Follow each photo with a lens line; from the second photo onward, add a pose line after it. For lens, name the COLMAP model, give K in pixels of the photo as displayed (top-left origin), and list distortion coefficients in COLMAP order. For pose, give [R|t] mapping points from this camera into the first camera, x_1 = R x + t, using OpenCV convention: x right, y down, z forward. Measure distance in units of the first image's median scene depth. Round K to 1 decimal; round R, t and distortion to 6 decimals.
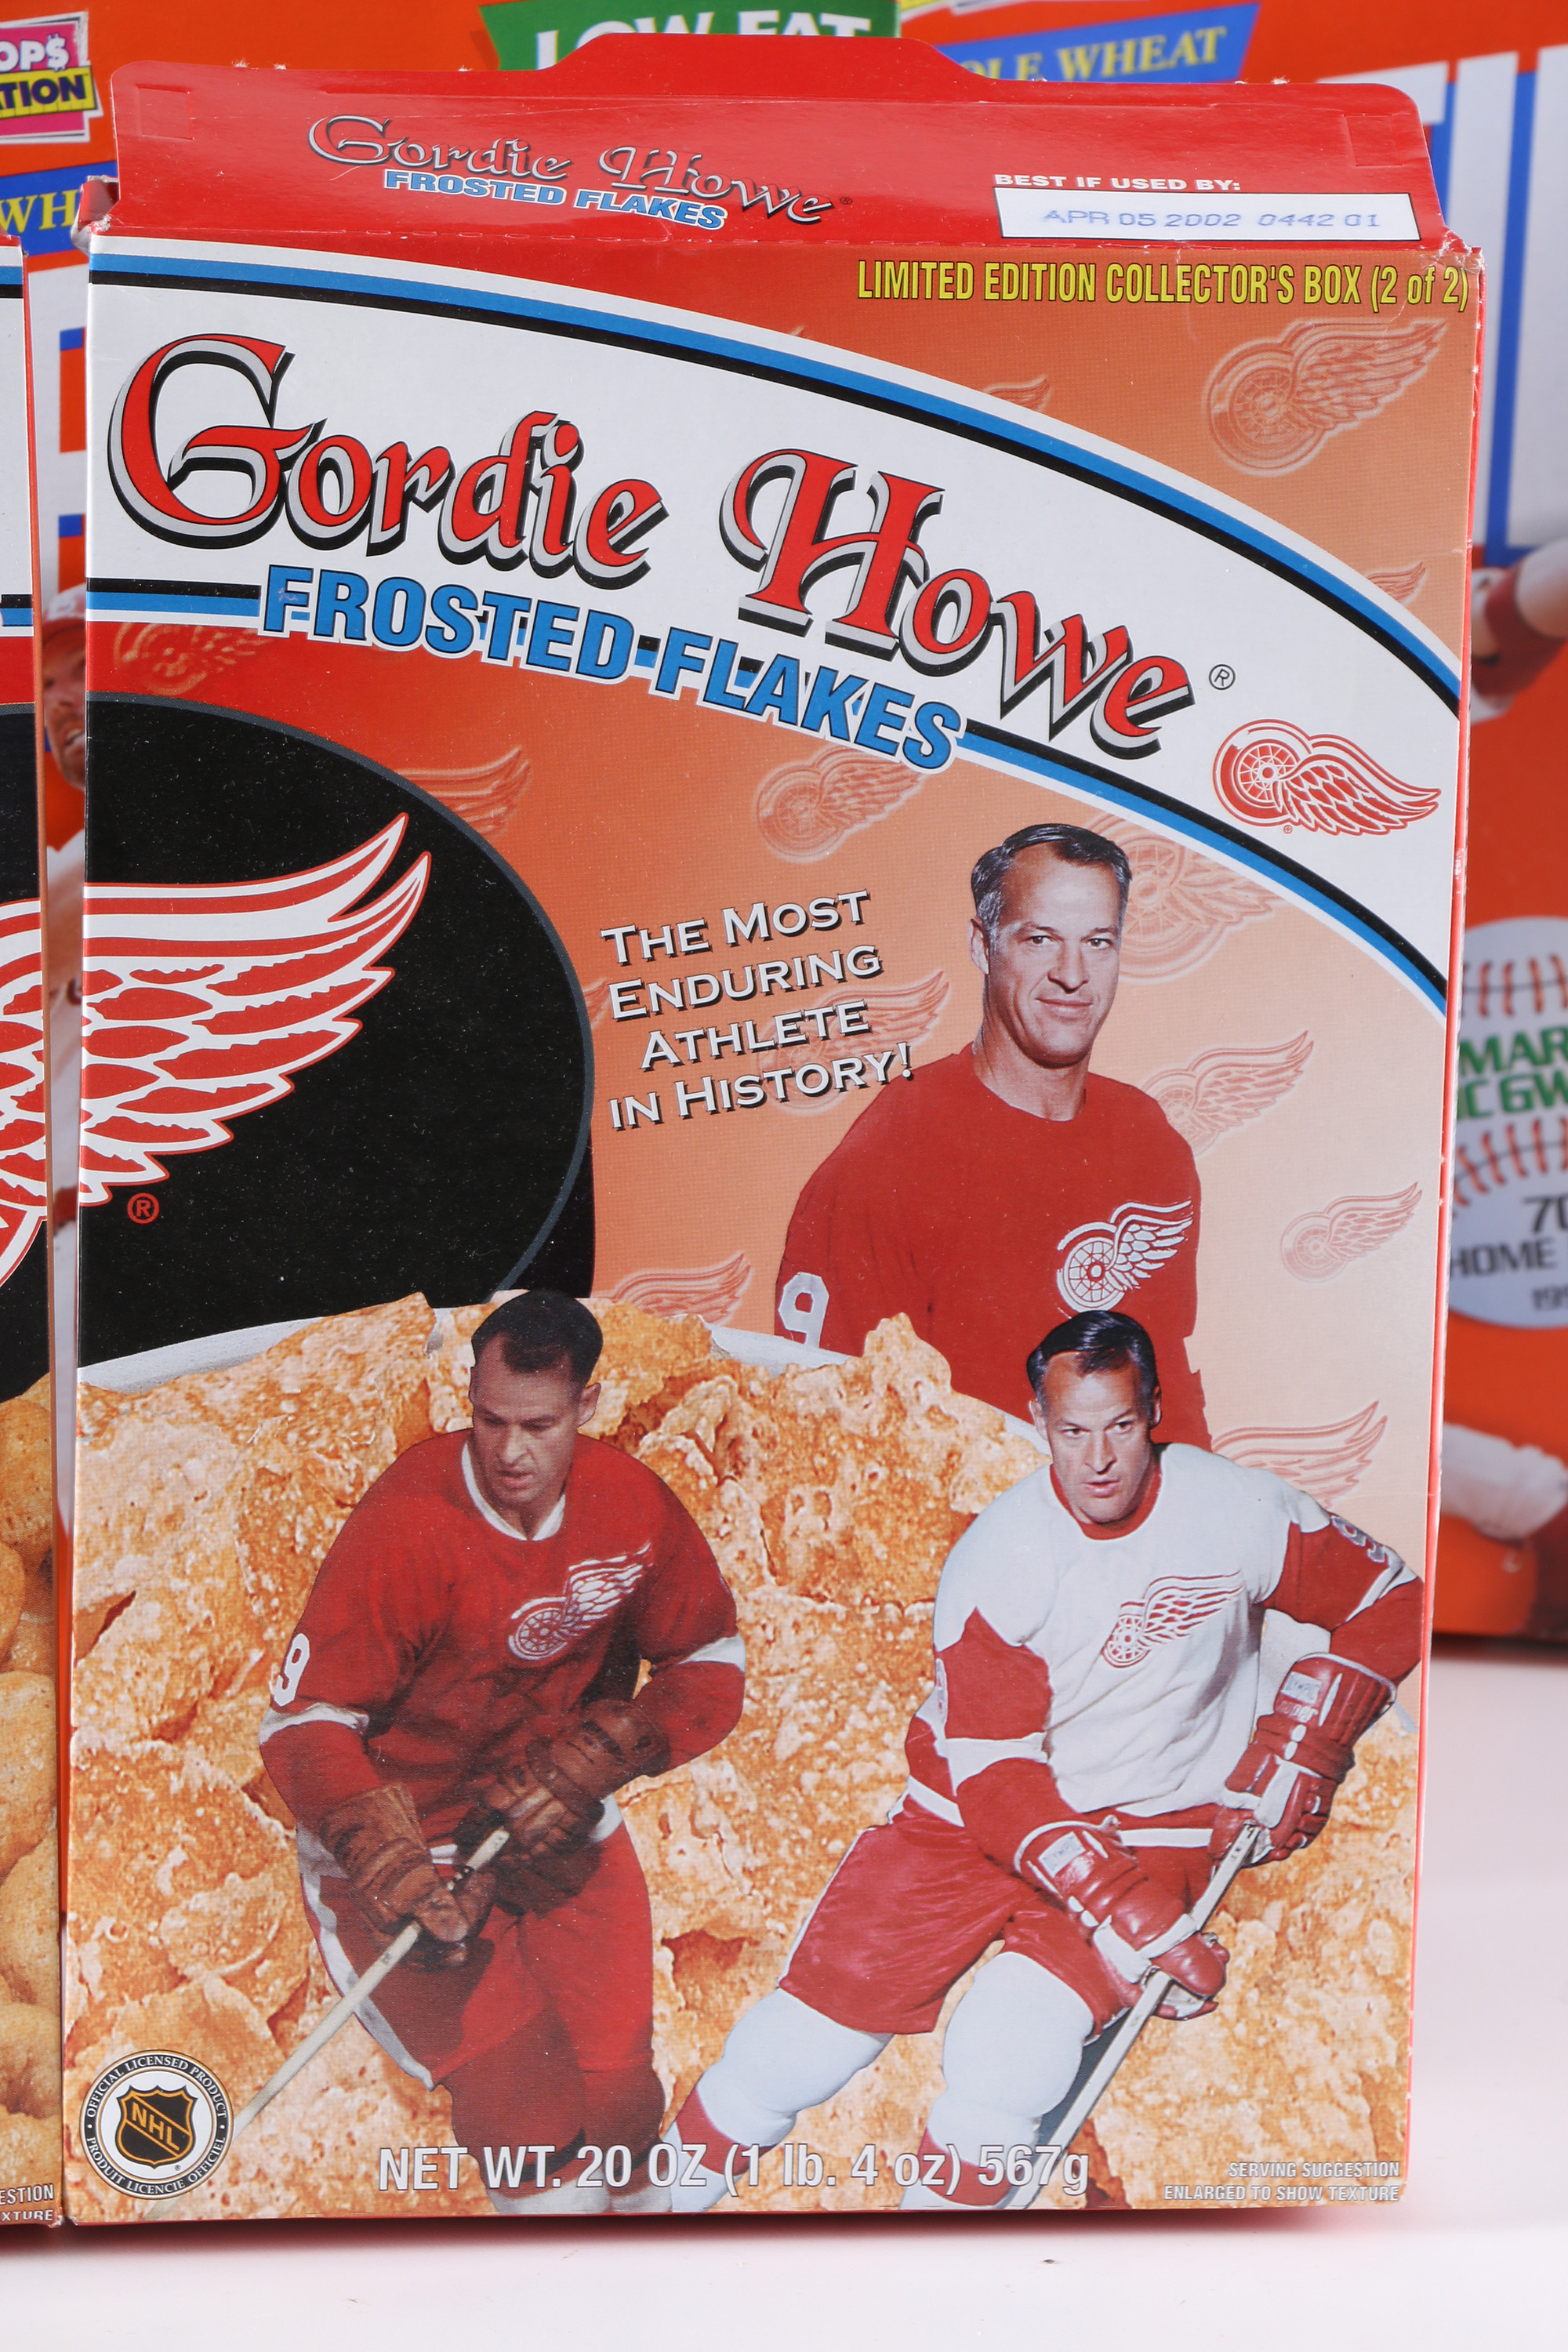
lens RADIAL K [[9983.2, 0, 784.0], [0, 9983.2, 1176.0], [0, 0, 1]] dist [0.851893, 4.360791]
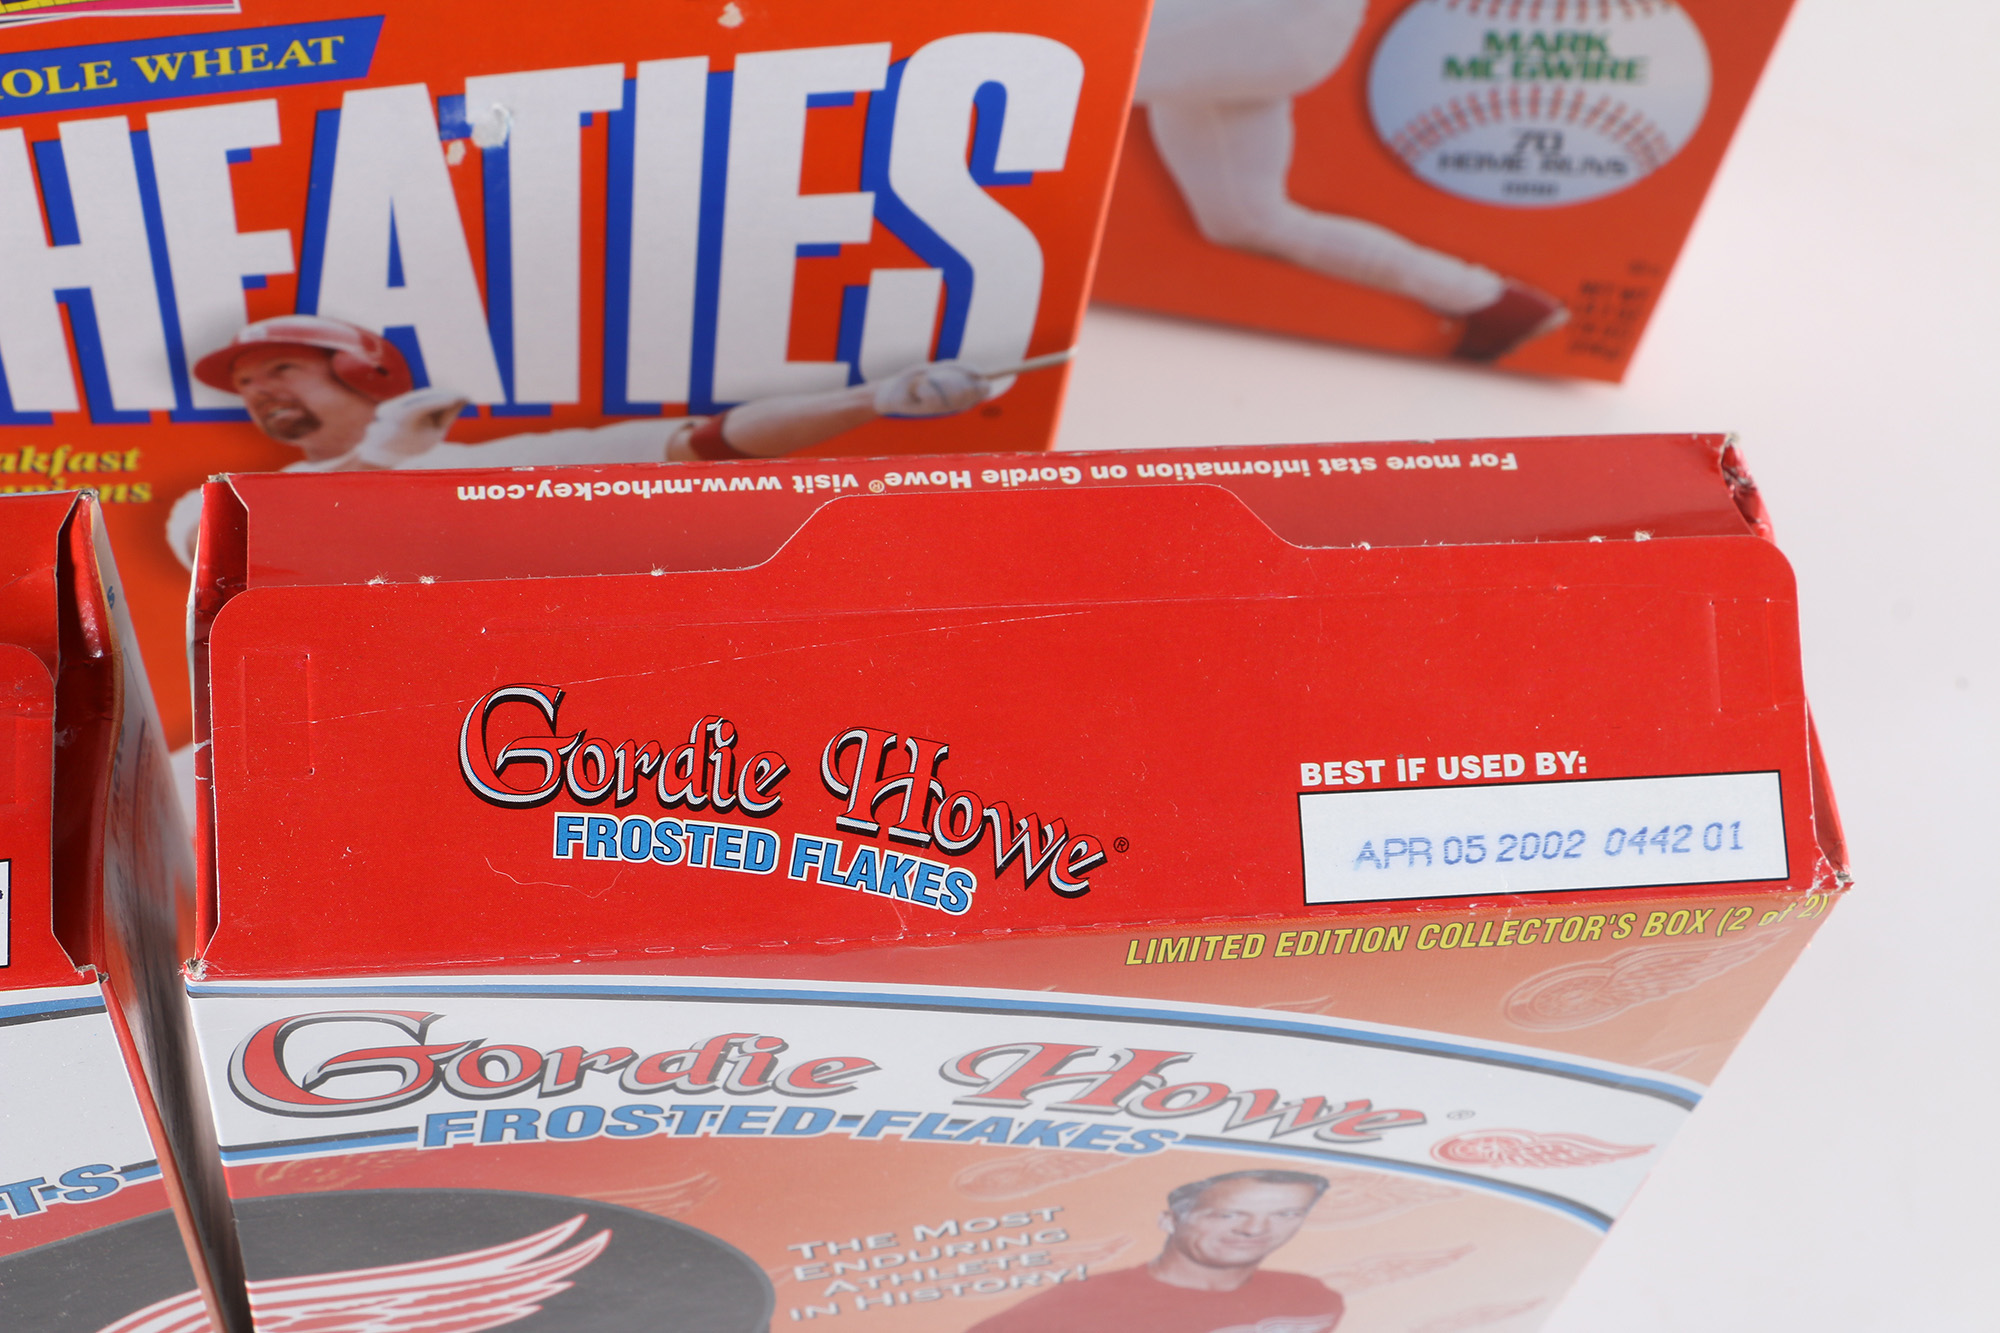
lens RADIAL K [[3246.6, 0, 1000.0], [0, 3246.6, 666.5], [0, 0, 1]] dist [0.008323, 0.076981]
pose [[0.996111, 0.039922, 0.078548, -0.024802], [-0.084978, 0.670890, 0.736672, -0.297862], [-0.023288, -0.740482, 0.671673, 0.825845]]
